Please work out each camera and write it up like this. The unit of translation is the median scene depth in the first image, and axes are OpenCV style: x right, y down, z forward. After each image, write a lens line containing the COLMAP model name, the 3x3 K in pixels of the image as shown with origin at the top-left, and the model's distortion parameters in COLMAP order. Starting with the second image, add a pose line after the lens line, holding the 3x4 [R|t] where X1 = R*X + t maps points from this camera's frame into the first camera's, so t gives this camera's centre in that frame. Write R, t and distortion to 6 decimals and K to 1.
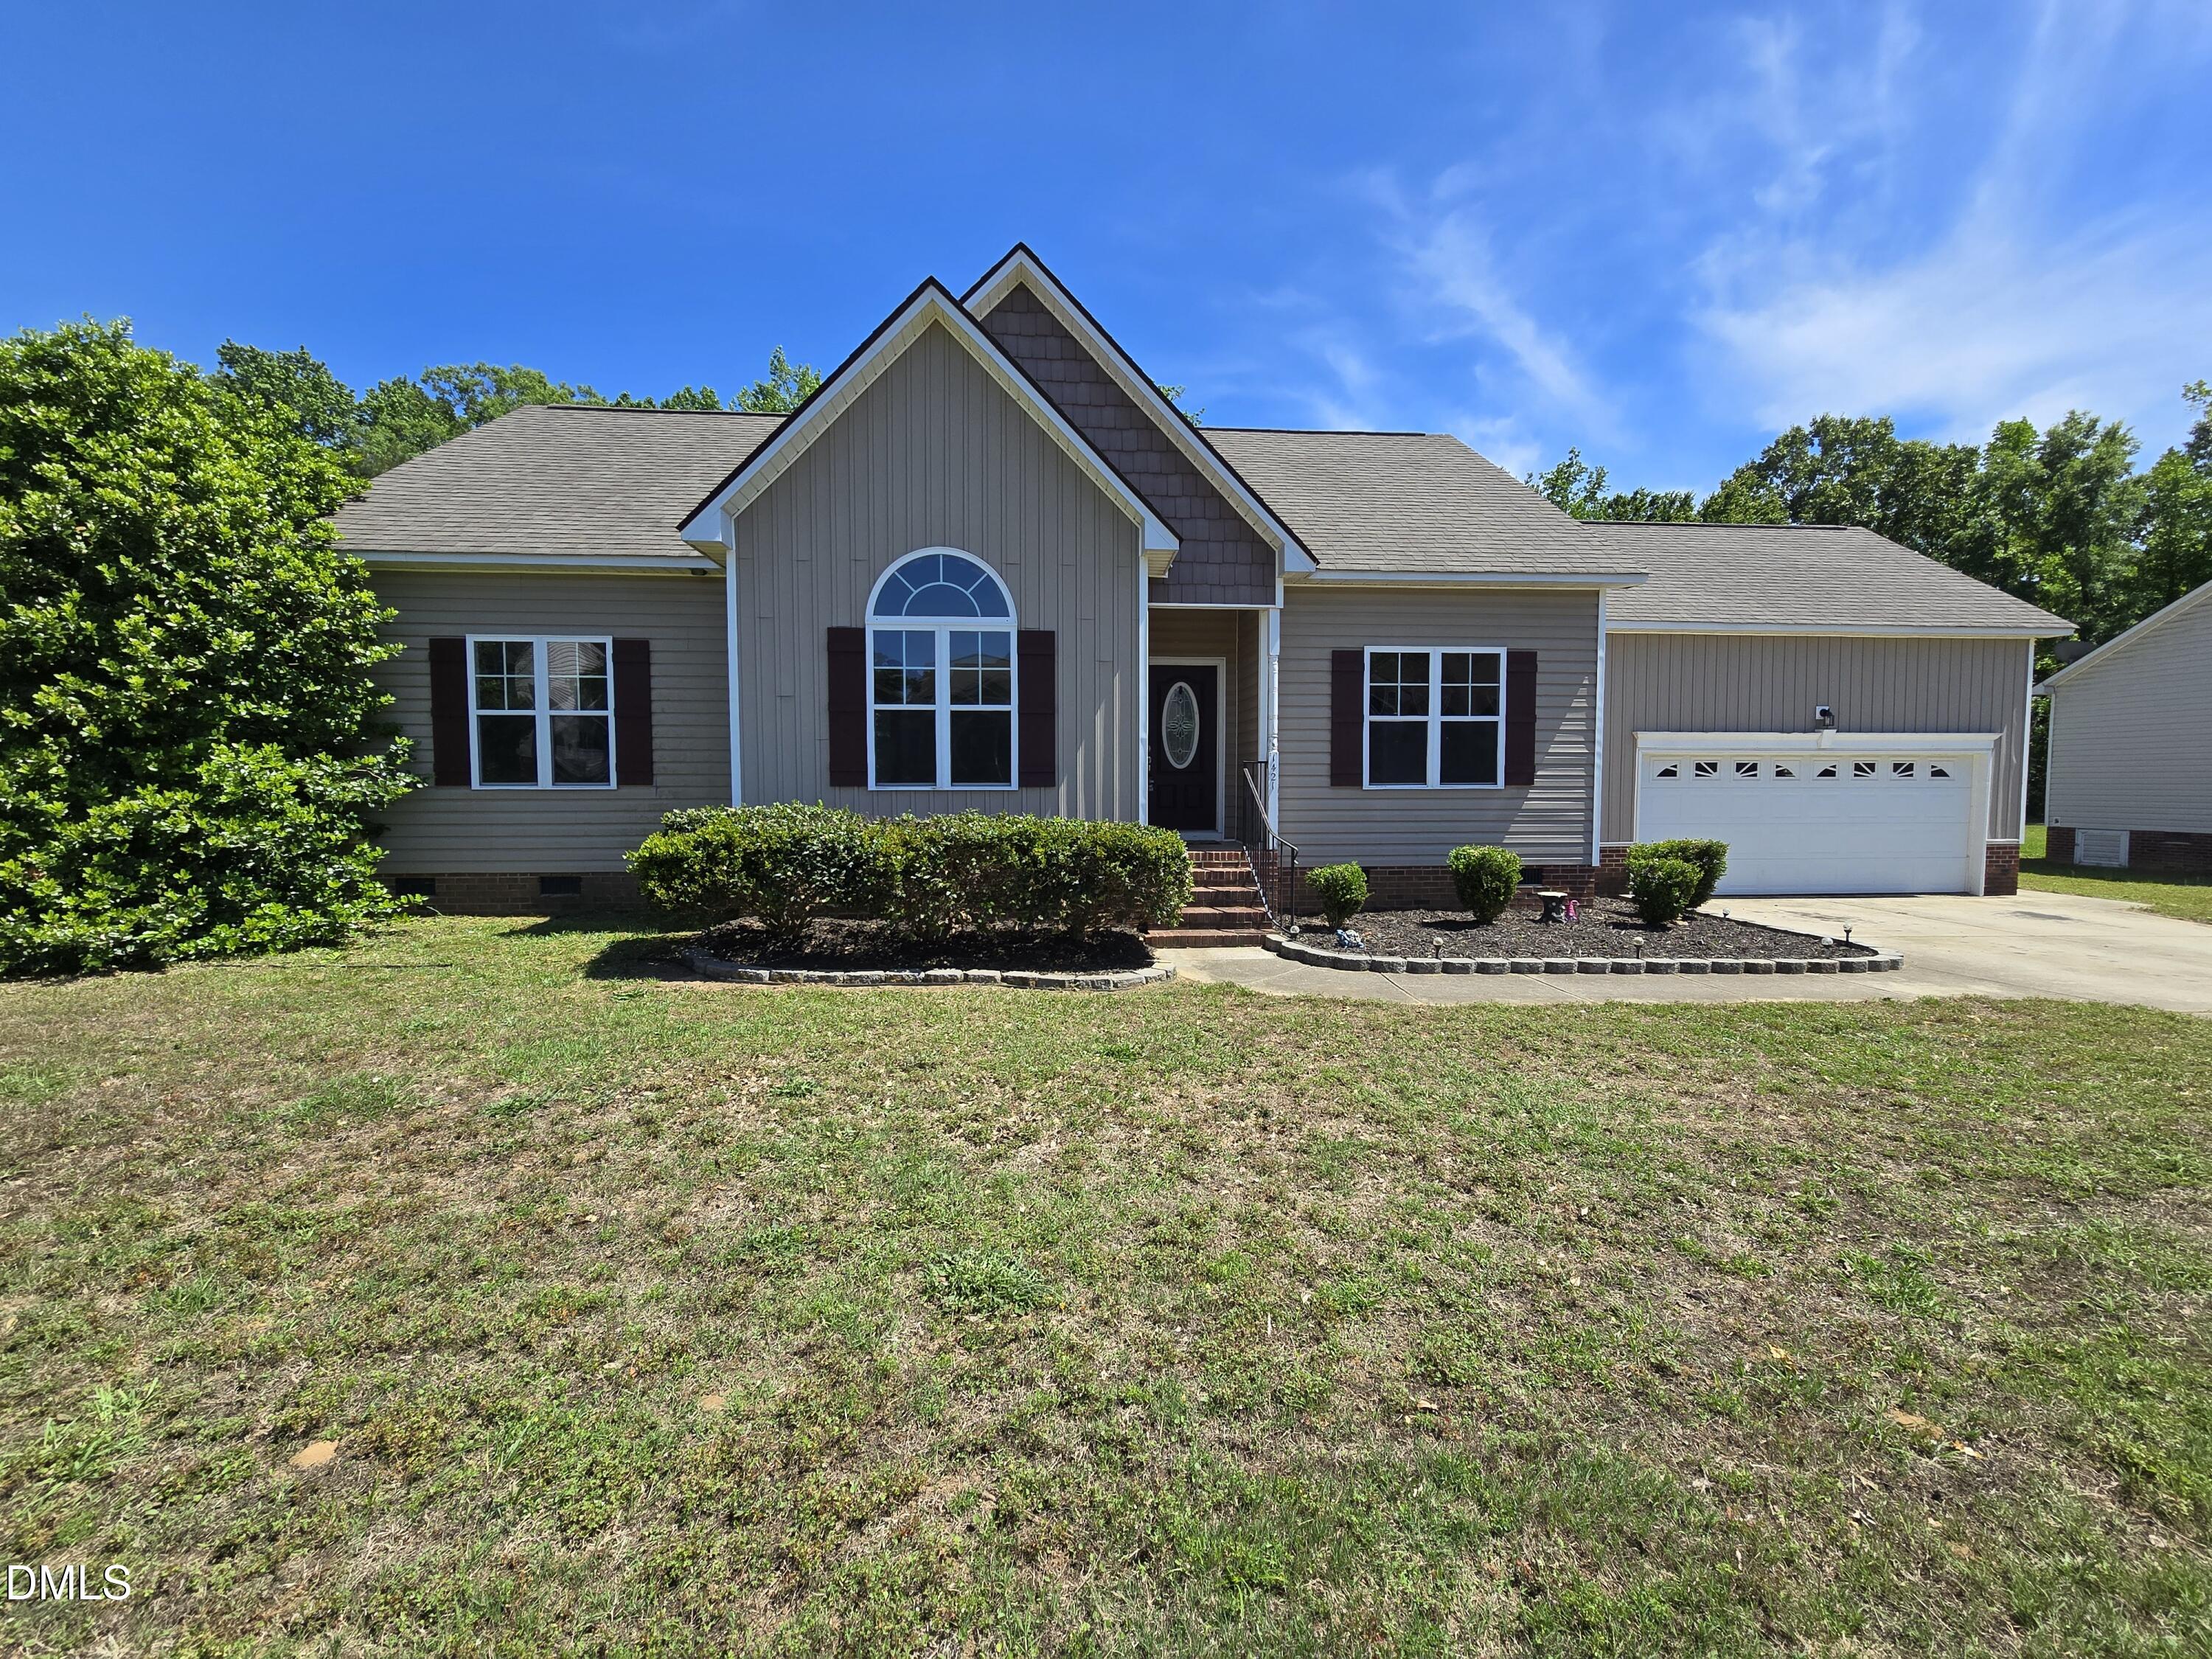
lens RADIAL K [[891.7, 0, 1116.6], [0, 891.7, 832.8], [0, 0, 1]] dist [-0.000242, 0.000076]
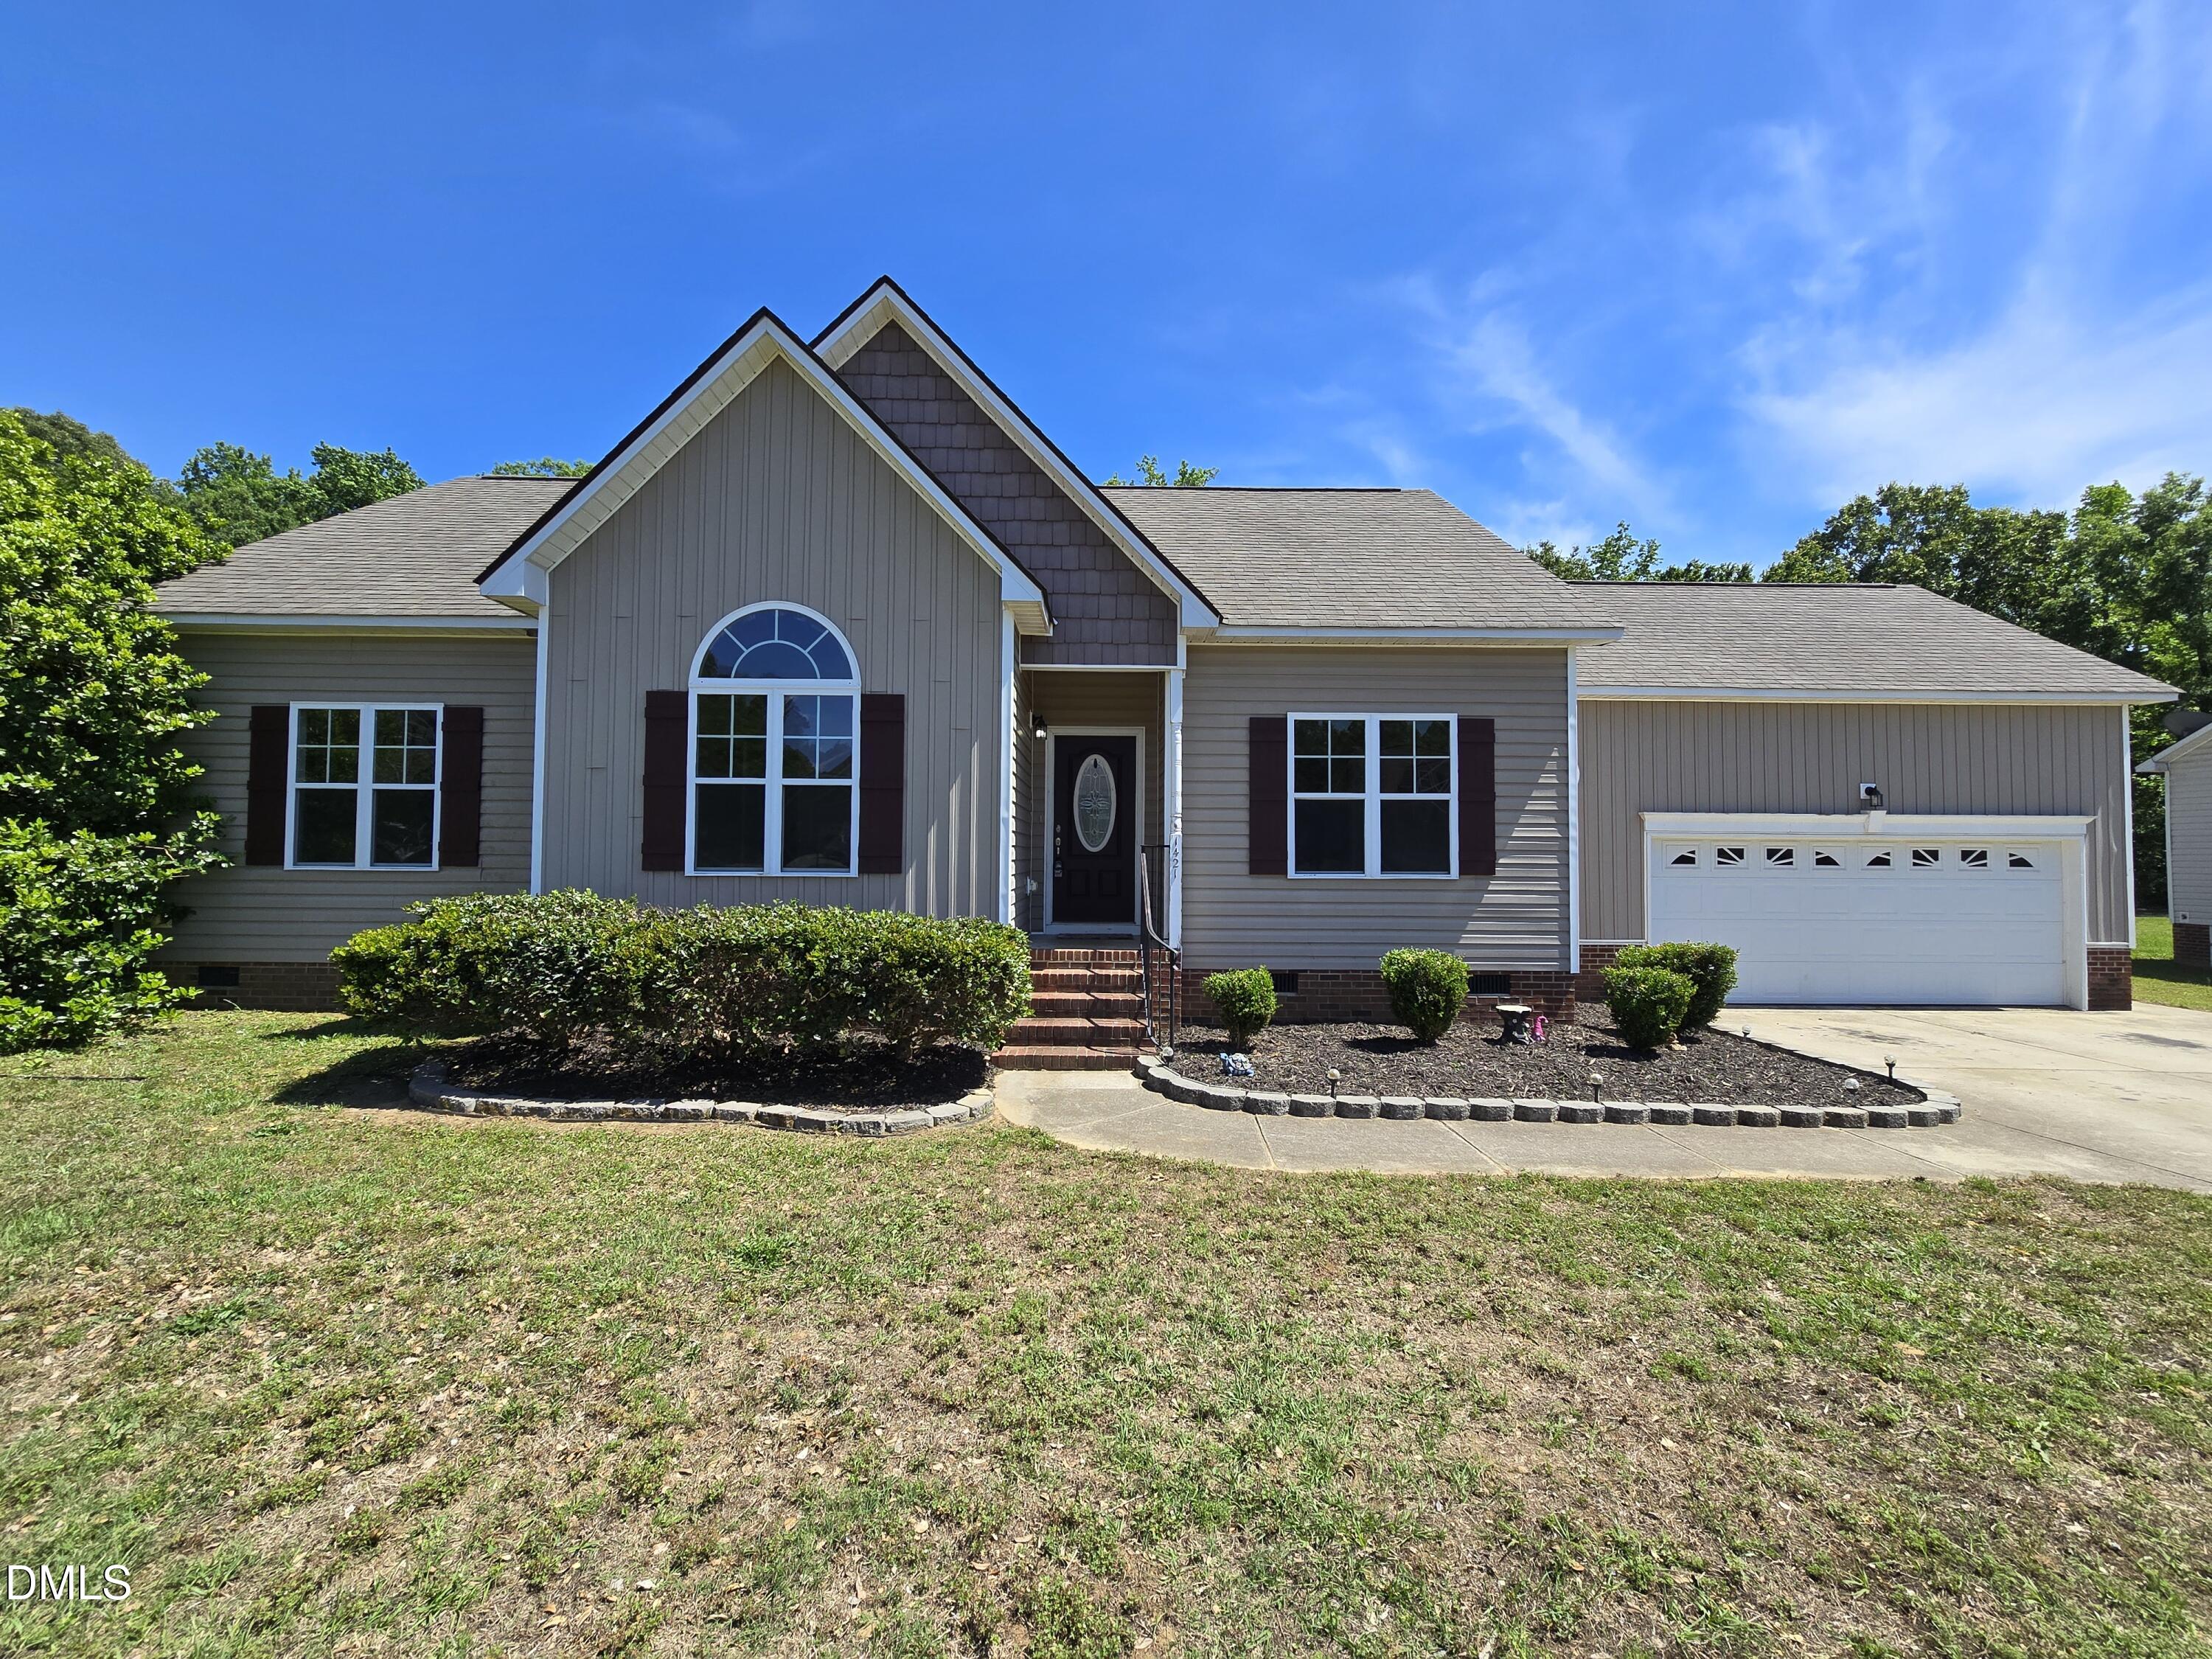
lens RADIAL K [[894.3, 0, 1115.9], [0, 894.3, 833.4], [0, 0, 1]] dist [-0.003144, 0.002745]
pose [[0.997835, 0.006592, -0.065429, 0.168242], [-0.012091, 0.996392, -0.084009, -0.017788], [0.064640, 0.084619, 0.994315, 0.136150]]
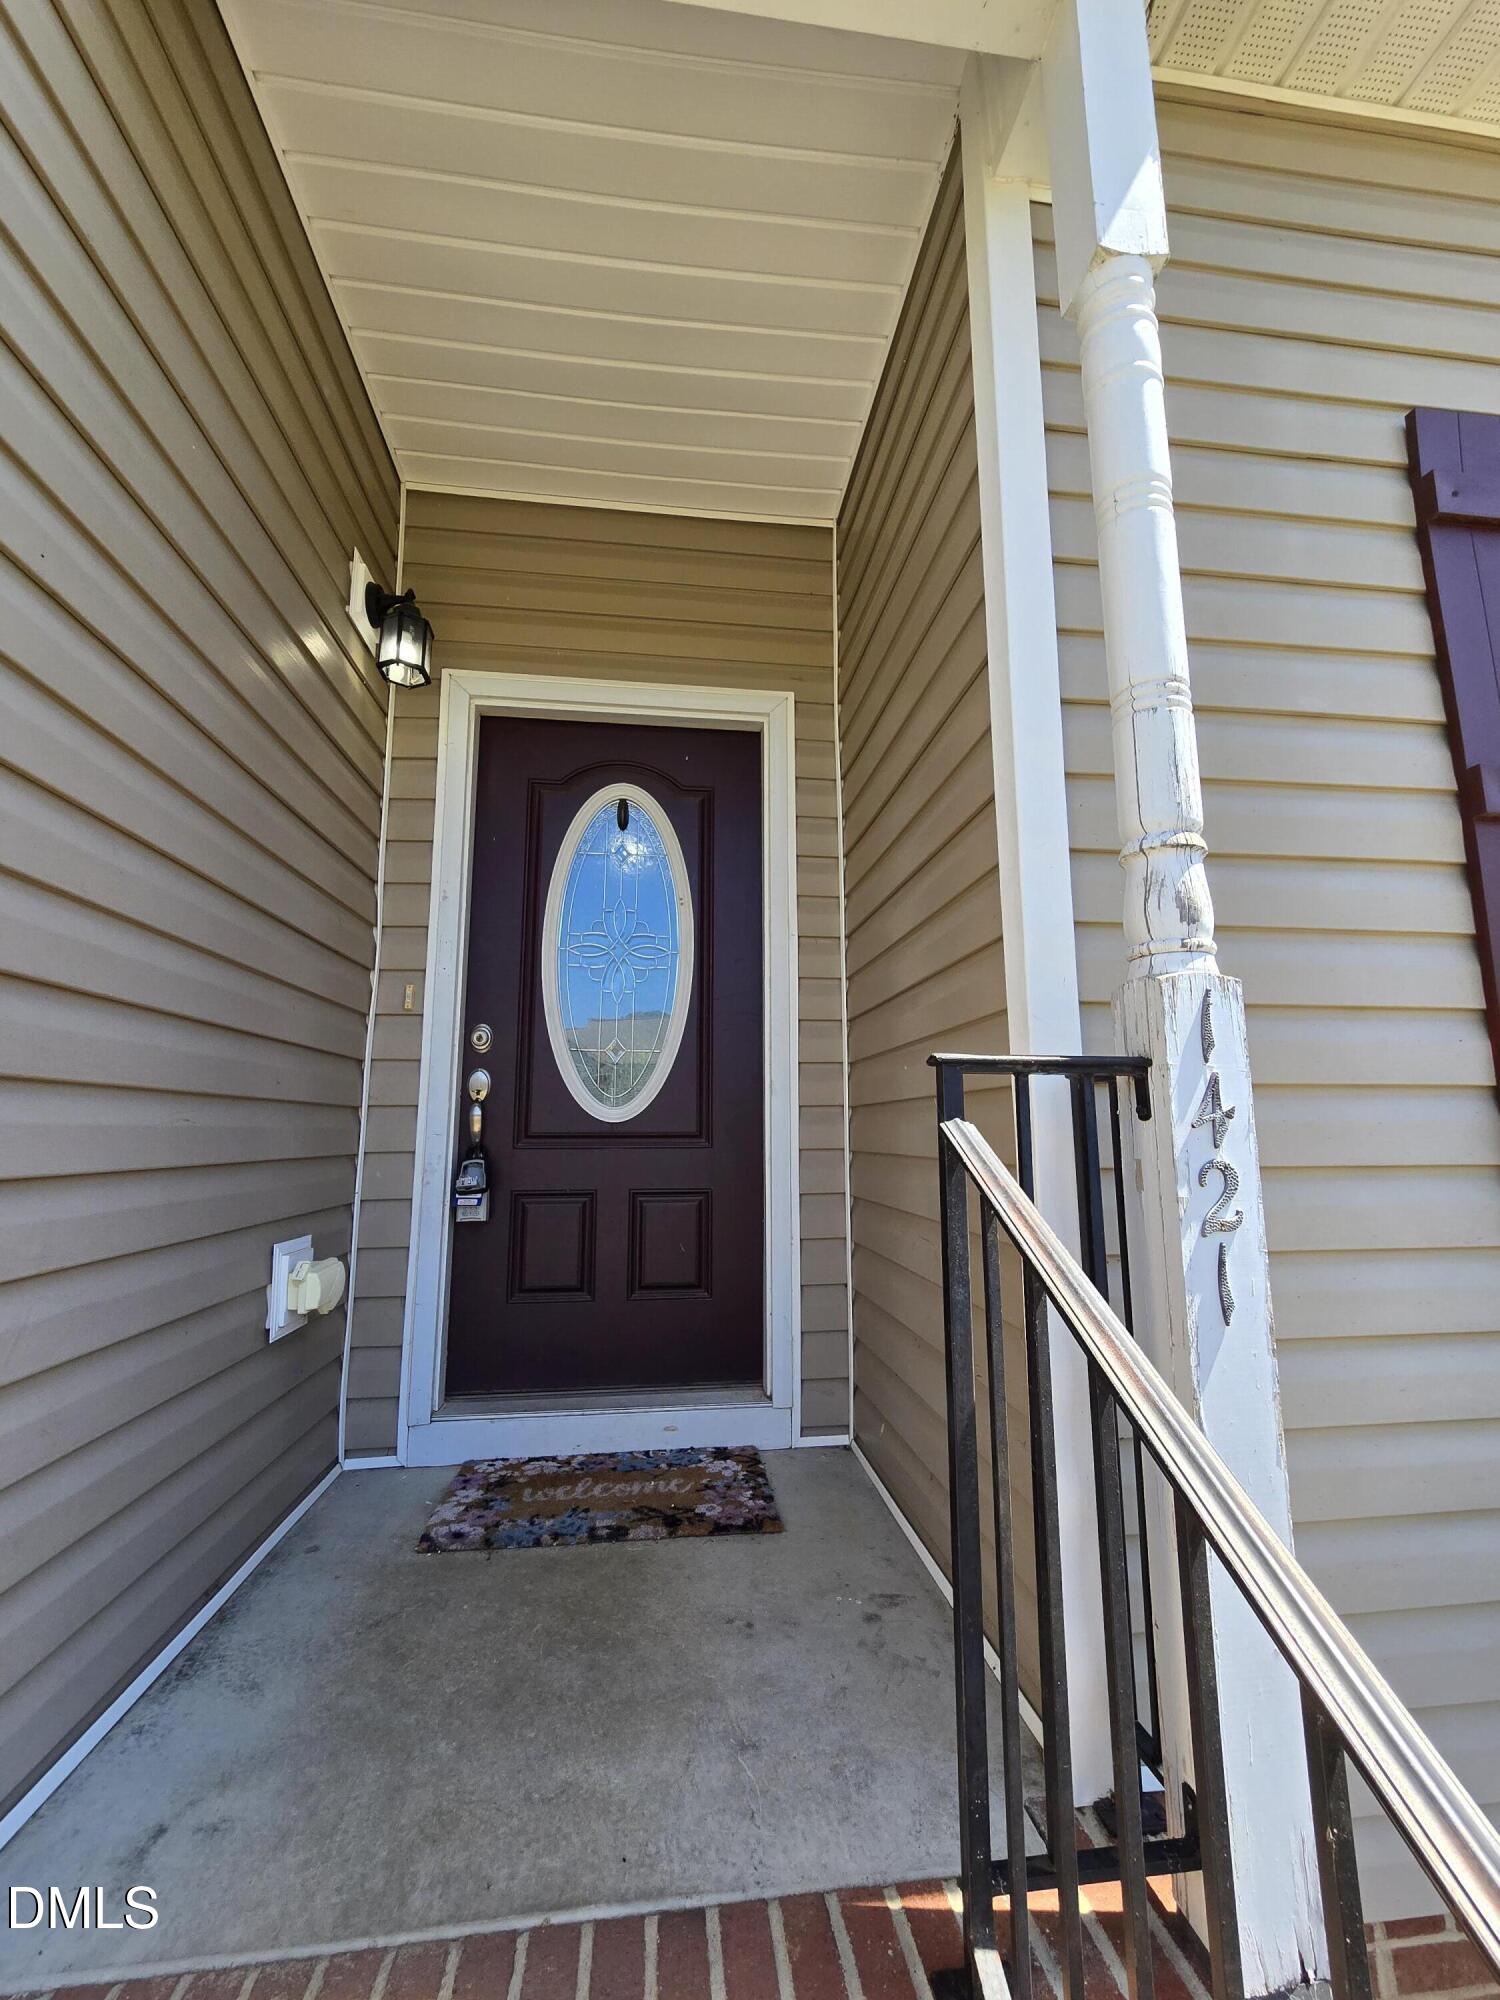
lens RADIAL K [[814.1, 0, 747.3], [0, 814.1, 1008.7], [0, 0, 1]] dist [-0.000301, 0.000019]
pose [[0.998942, 0.004652, 0.045759, 0.108412], [0.004842, 0.978711, -0.205185, -0.063367], [-0.045739, 0.205189, 0.977653, 0.870434]]
